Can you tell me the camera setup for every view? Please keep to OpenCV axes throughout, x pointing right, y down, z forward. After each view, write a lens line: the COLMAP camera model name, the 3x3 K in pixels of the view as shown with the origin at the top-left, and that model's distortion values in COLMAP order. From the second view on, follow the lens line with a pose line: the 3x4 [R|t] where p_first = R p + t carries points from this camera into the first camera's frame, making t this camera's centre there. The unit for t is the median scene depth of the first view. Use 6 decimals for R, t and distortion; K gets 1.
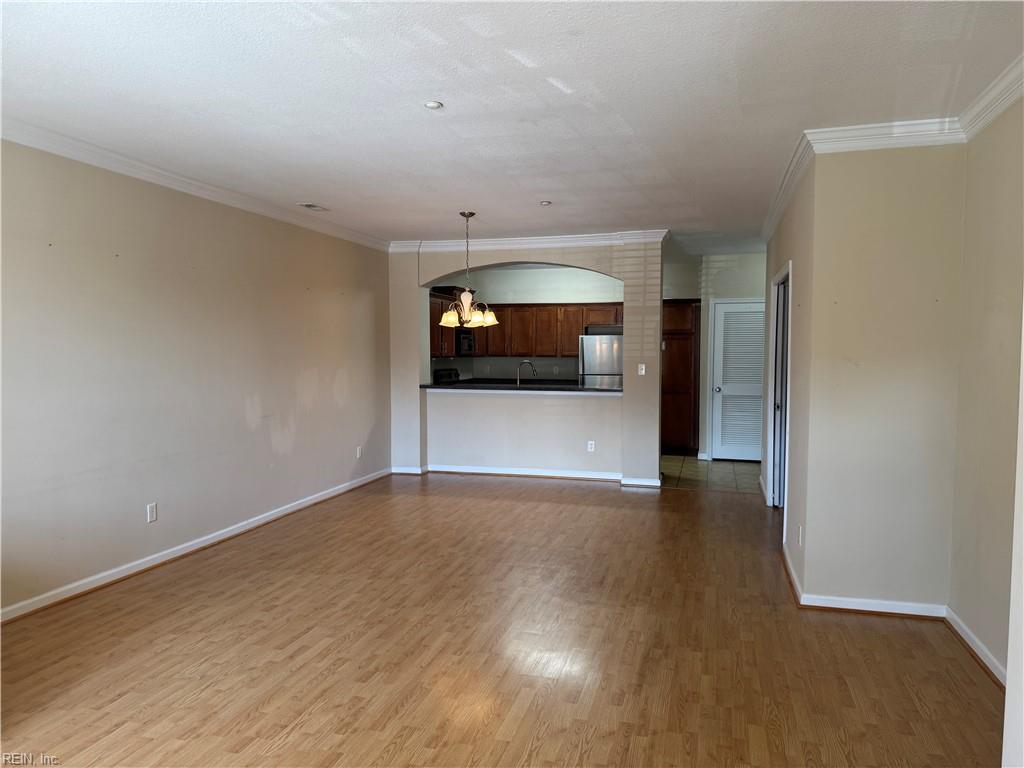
lens RADIAL K [[725.5, 0, 509.5], [0, 725.5, 386.4], [0, 0, 1]] dist [0.012751, -0.055226]
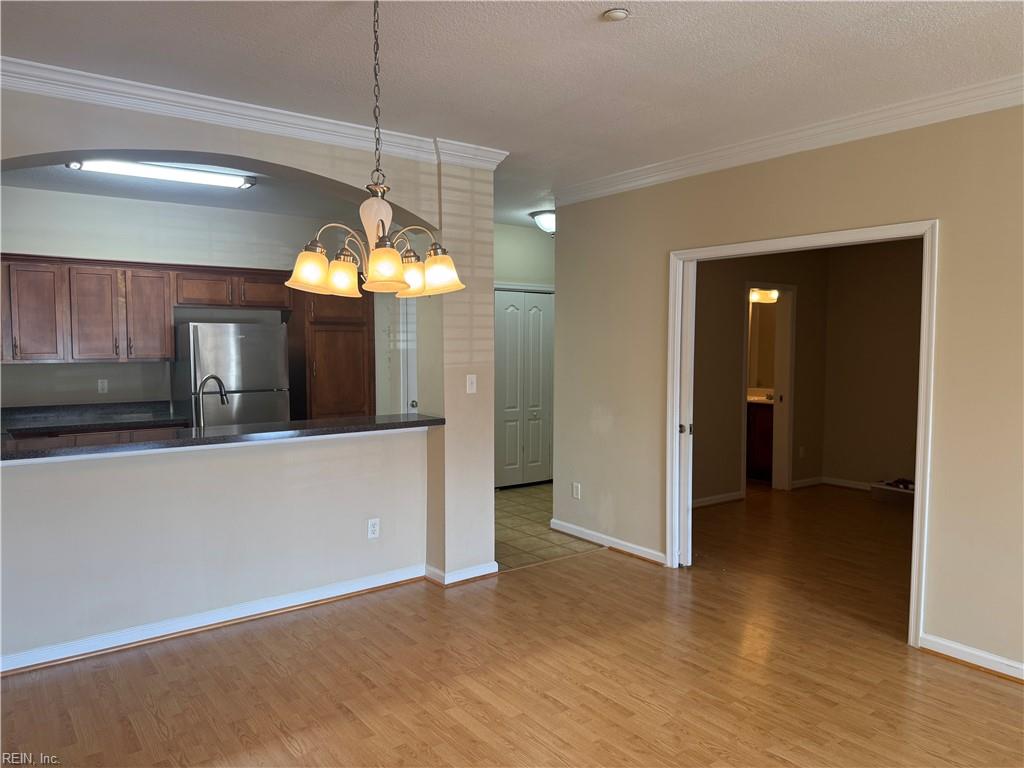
lens RADIAL K [[720.5, 0, 514.0], [0, 720.5, 395.5], [0, 0, 1]] dist [0.009311, 0.001879]
pose [[0.583523, -0.061349, 0.809776, -0.208027], [0.041690, 0.998091, 0.045574, -0.030203], [-0.811026, 0.007166, 0.584967, 0.480637]]
